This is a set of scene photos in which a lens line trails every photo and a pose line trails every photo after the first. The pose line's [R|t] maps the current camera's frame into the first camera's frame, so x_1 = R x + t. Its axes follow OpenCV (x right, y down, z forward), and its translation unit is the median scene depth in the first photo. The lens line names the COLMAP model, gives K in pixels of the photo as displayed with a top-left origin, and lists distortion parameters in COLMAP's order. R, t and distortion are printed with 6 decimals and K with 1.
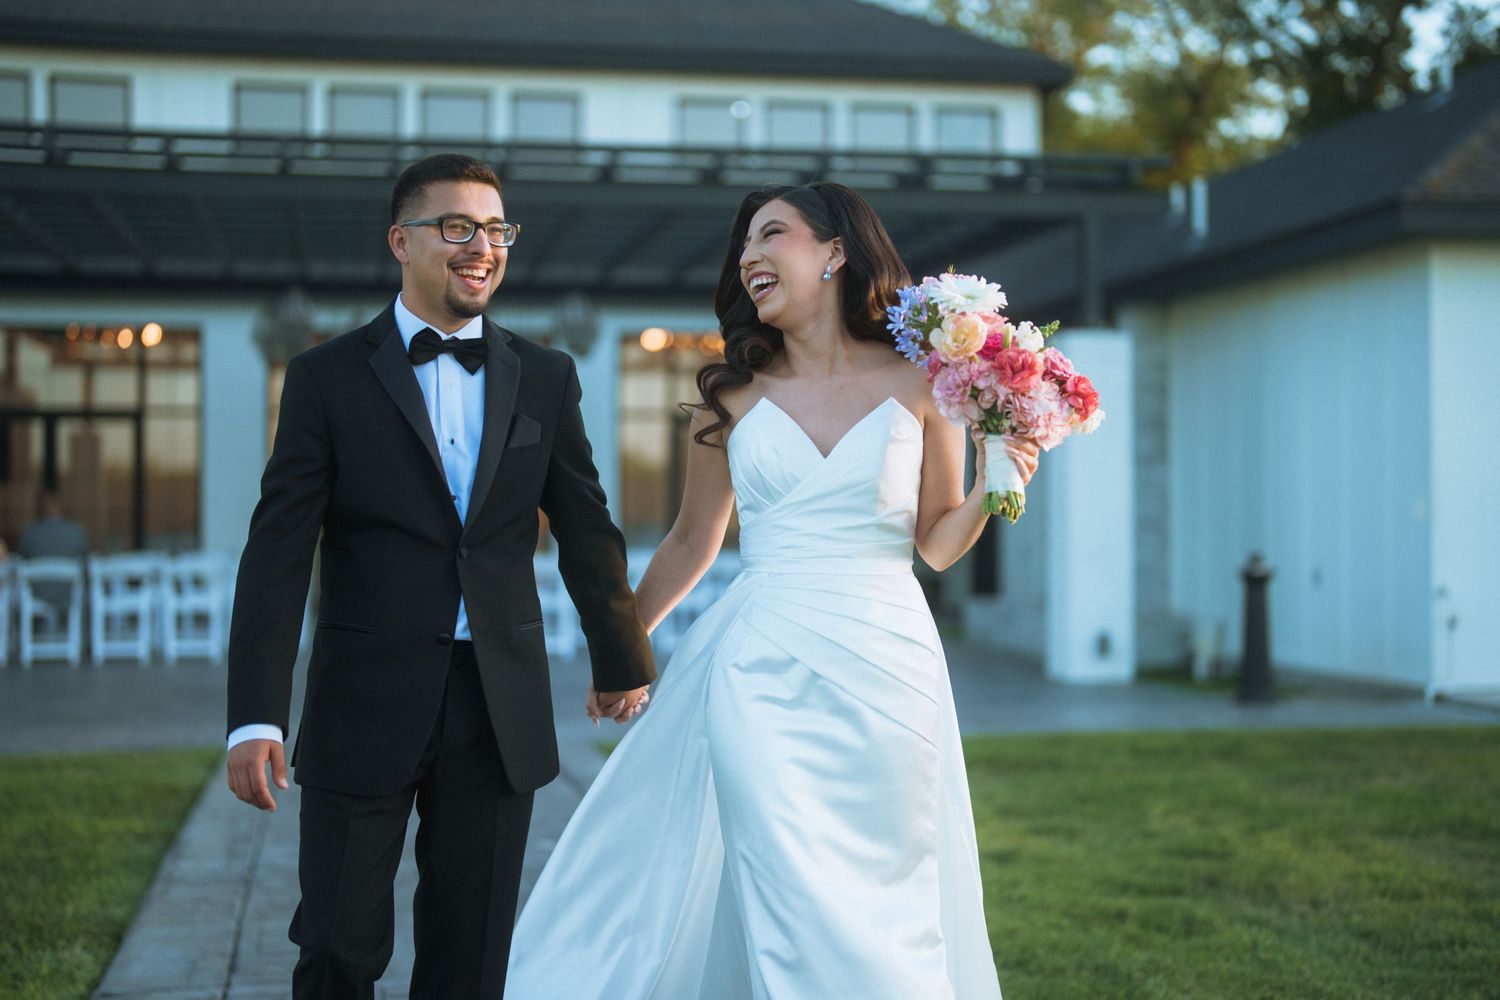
lens RADIAL K [[2138.7, 0, 753.3], [0, 2138.7, 499.7], [0, 0, 1]] dist [0.029358, 0.000000]
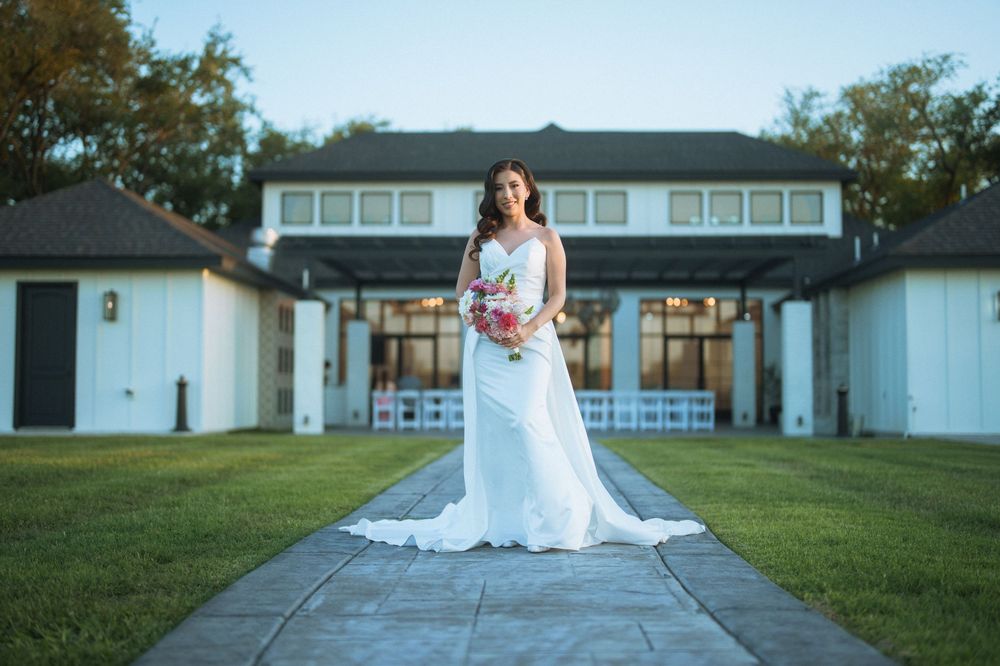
lens RADIAL K [[1425.8, 0, 499.7], [0, 1425.8, 333.0], [0, 0, 1]] dist [0.029358, 0.000000]
pose [[0.977626, -0.005564, -0.210277, 0.125216], [-0.003405, 0.999100, -0.042269, 0.025566], [0.210323, 0.042040, 0.976728, -0.571455]]
